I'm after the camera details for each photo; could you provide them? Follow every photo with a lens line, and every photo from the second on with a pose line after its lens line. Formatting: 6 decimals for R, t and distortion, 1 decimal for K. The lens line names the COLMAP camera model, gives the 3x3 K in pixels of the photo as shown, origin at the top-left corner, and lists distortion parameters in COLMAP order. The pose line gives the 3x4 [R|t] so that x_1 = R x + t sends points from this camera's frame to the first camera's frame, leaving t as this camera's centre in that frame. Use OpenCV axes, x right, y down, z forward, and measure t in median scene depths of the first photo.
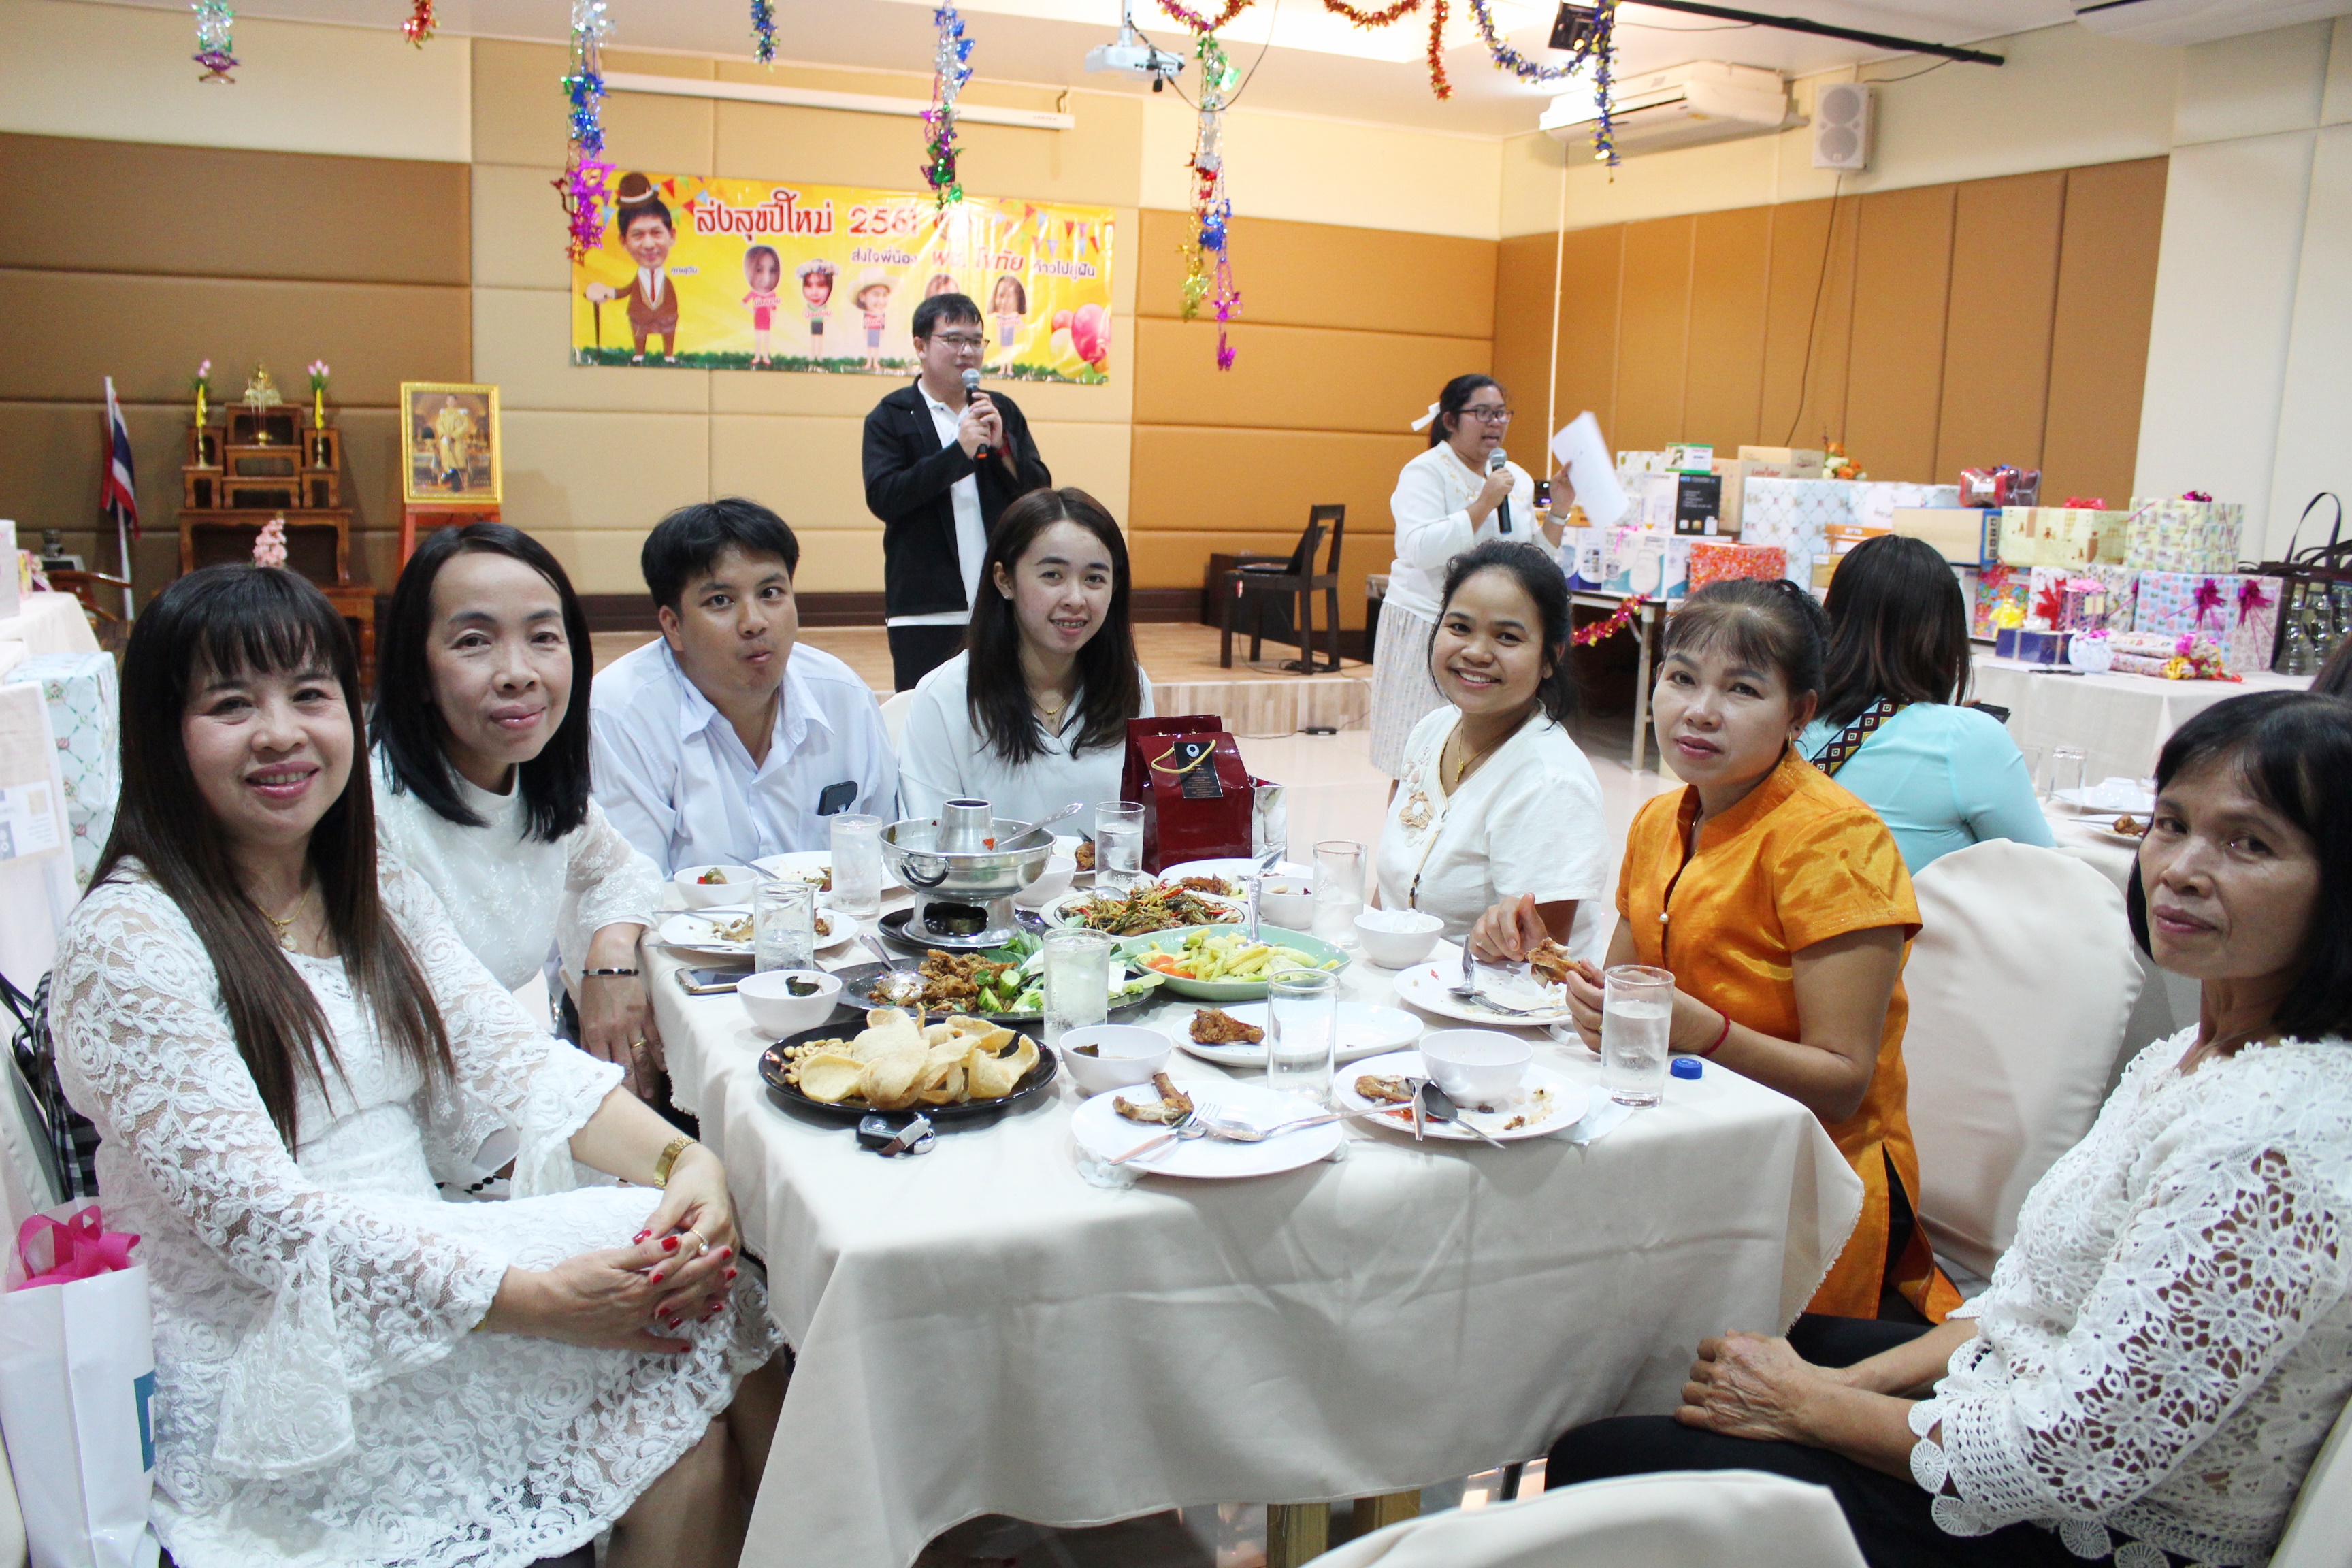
lens RADIAL K [[2013.8, 0, 1146.7], [0, 2013.8, 729.3], [0, 0, 1]] dist [-0.105796, 0.013840]
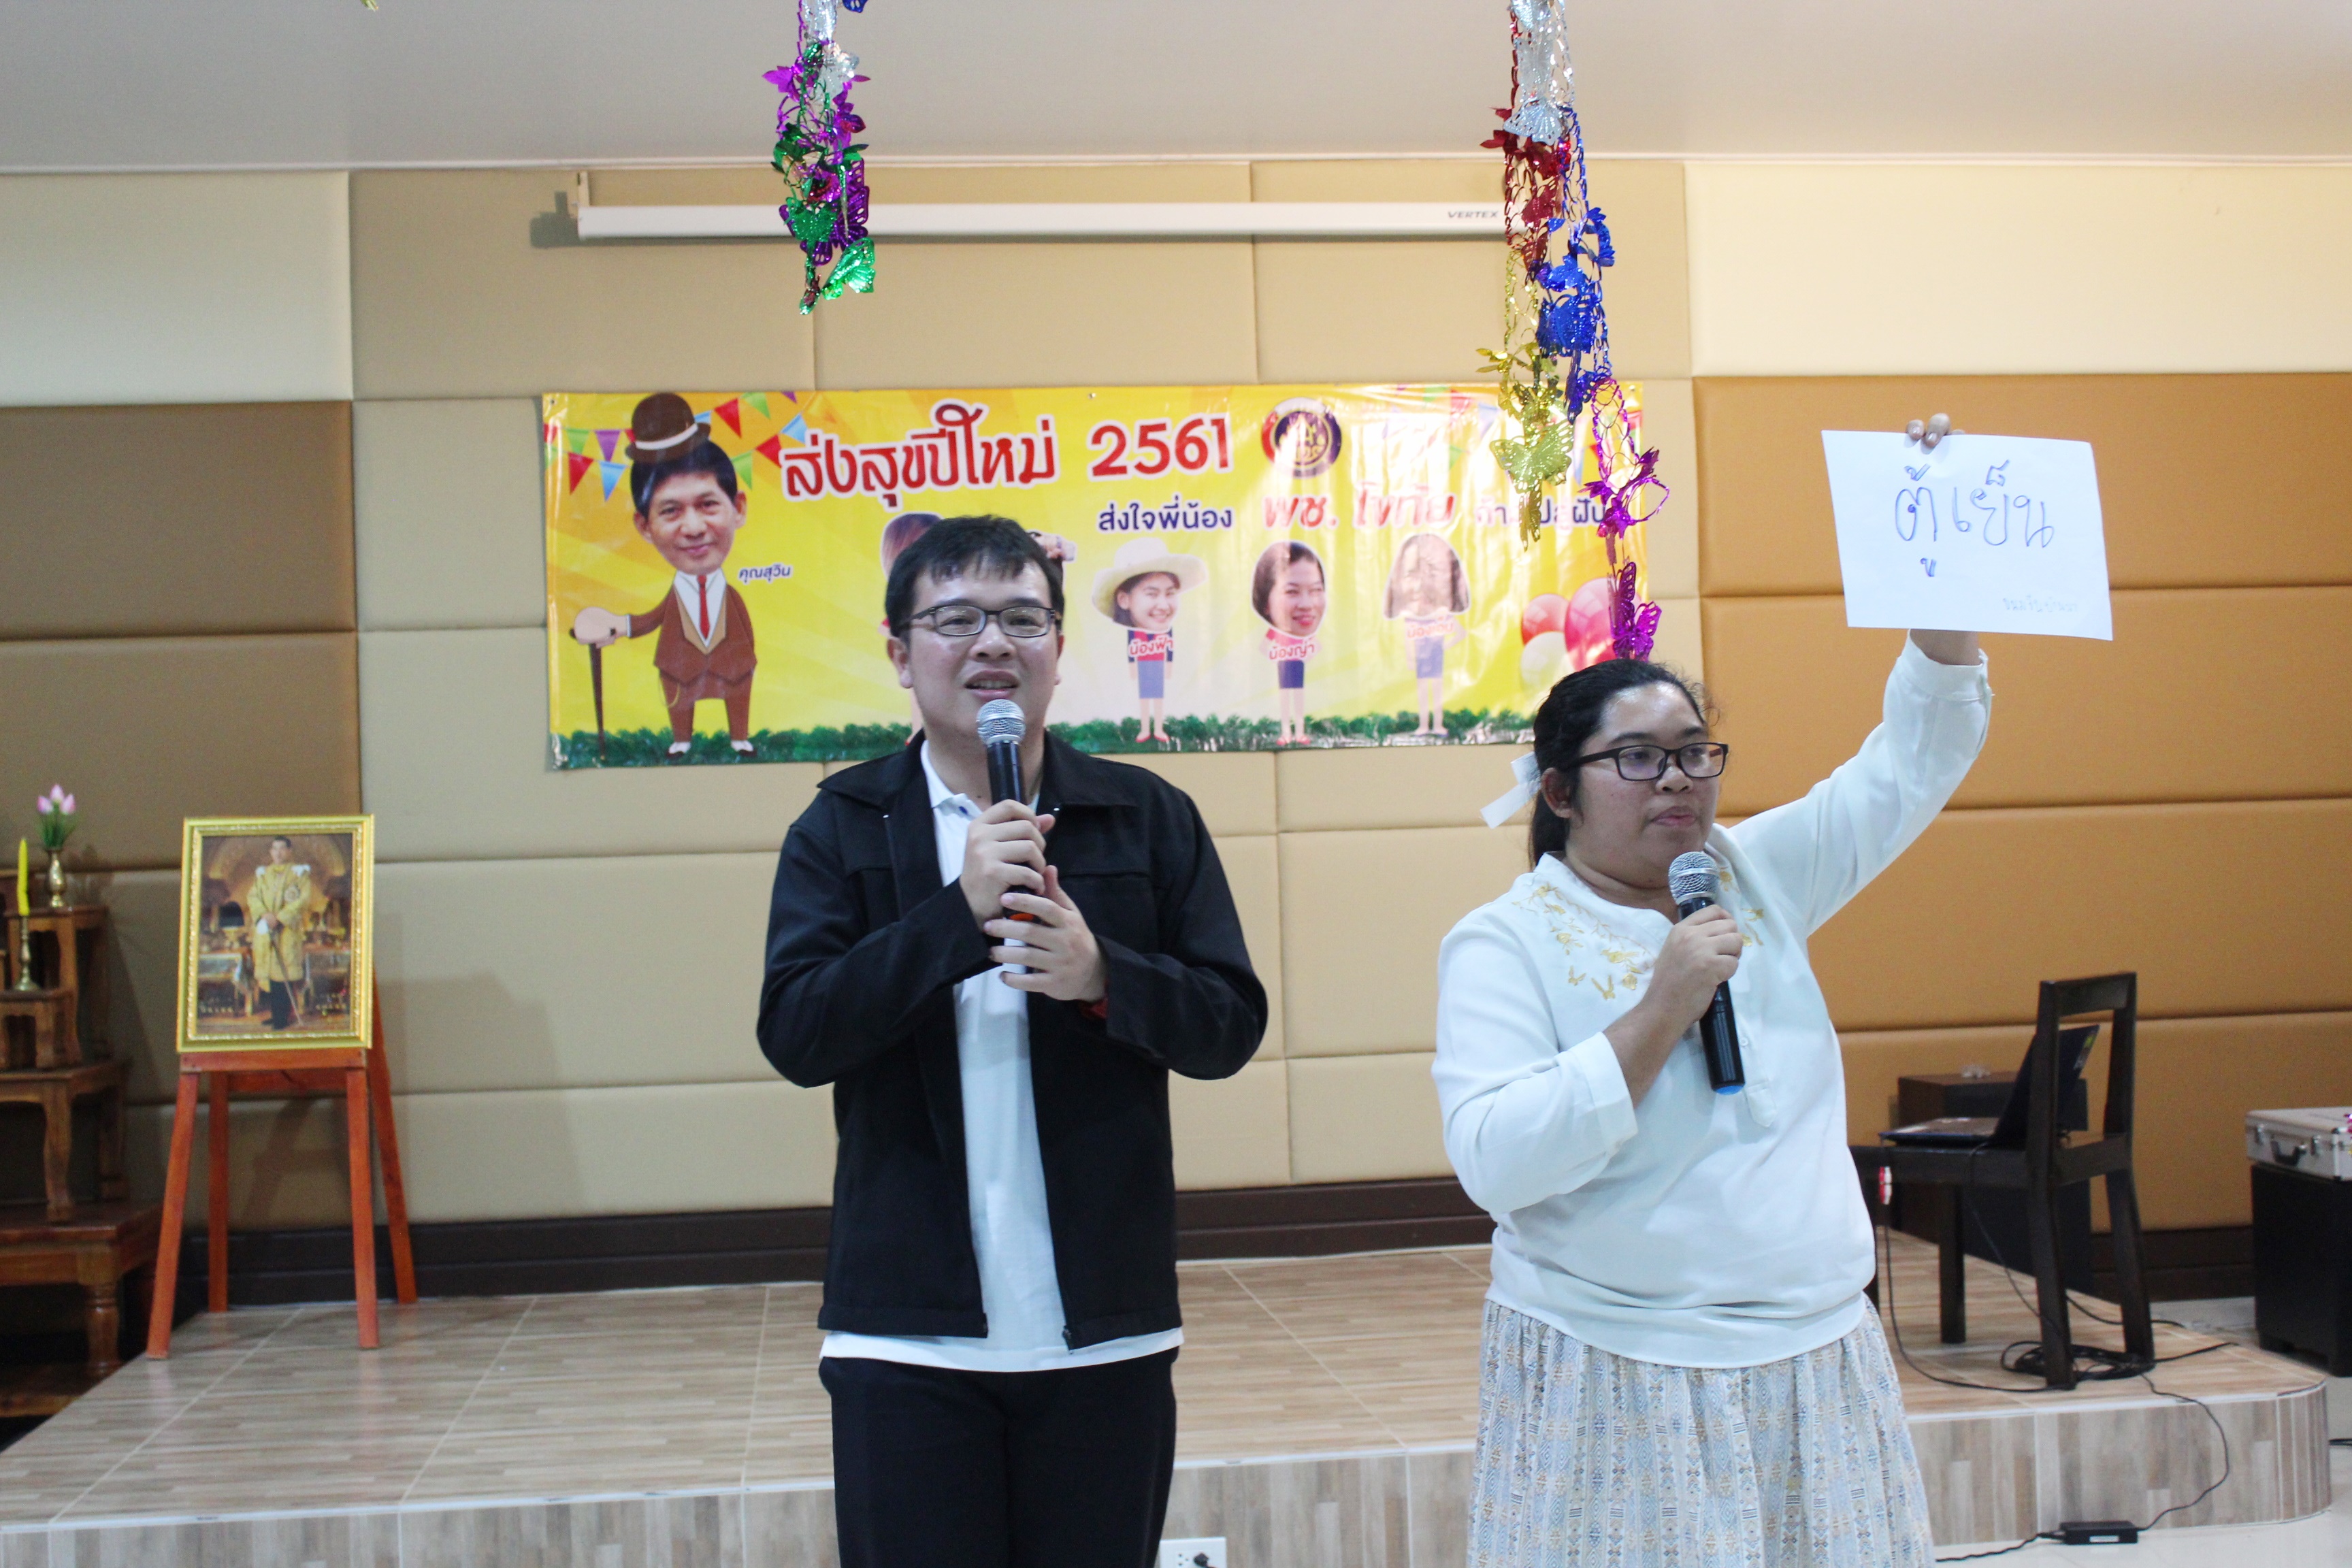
lens RADIAL K [[2968.5, 0, 1112.2], [0, 2968.5, 746.6], [0, 0, 1]] dist [-0.057877, 0.000000]
pose [[0.950208, -0.070020, -0.303648, 0.081841], [0.013222, 0.982610, -0.185210, -0.044552], [0.311336, 0.171973, 0.934610, 0.326393]]
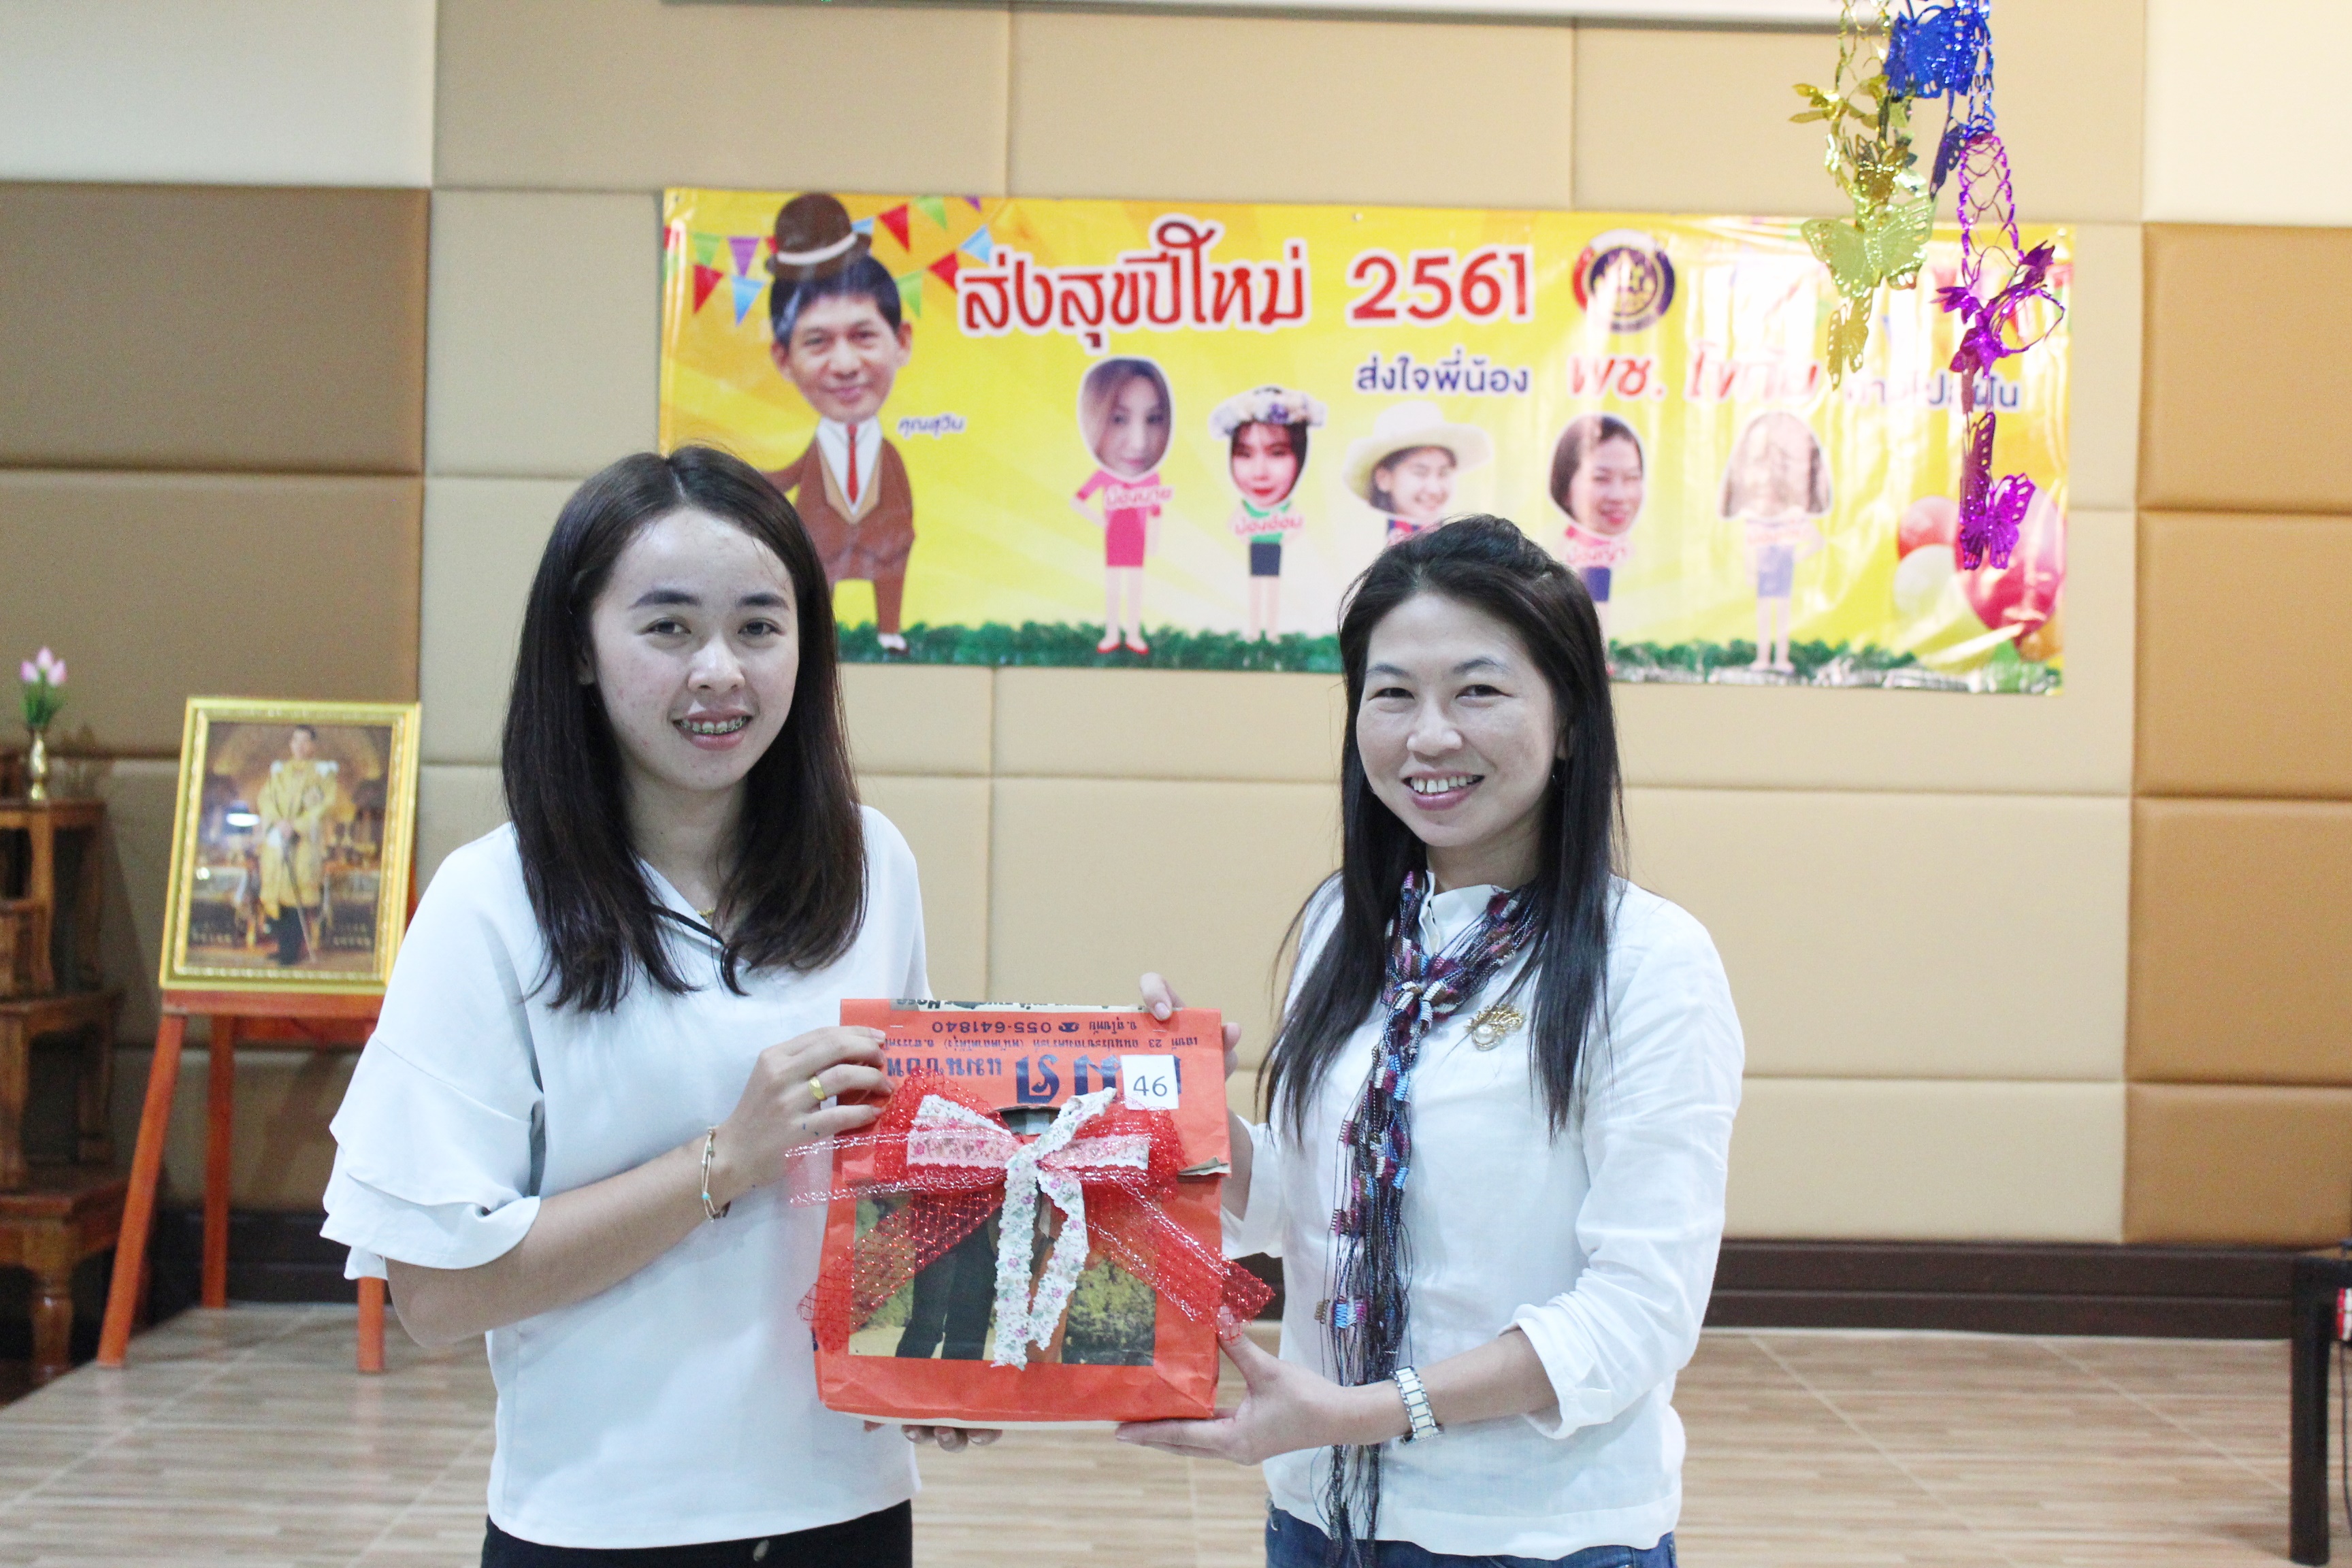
lens RADIAL K [[3321.9, 0, 1117.9], [0, 3321.9, 749.8], [0, 0, 1]] dist [-0.032049, 0.000000]
pose [[0.915442, -0.013931, -0.402208, 0.074911], [-0.054622, 0.985852, -0.158469, -0.060417], [0.398725, 0.167039, 0.901730, 0.419781]]
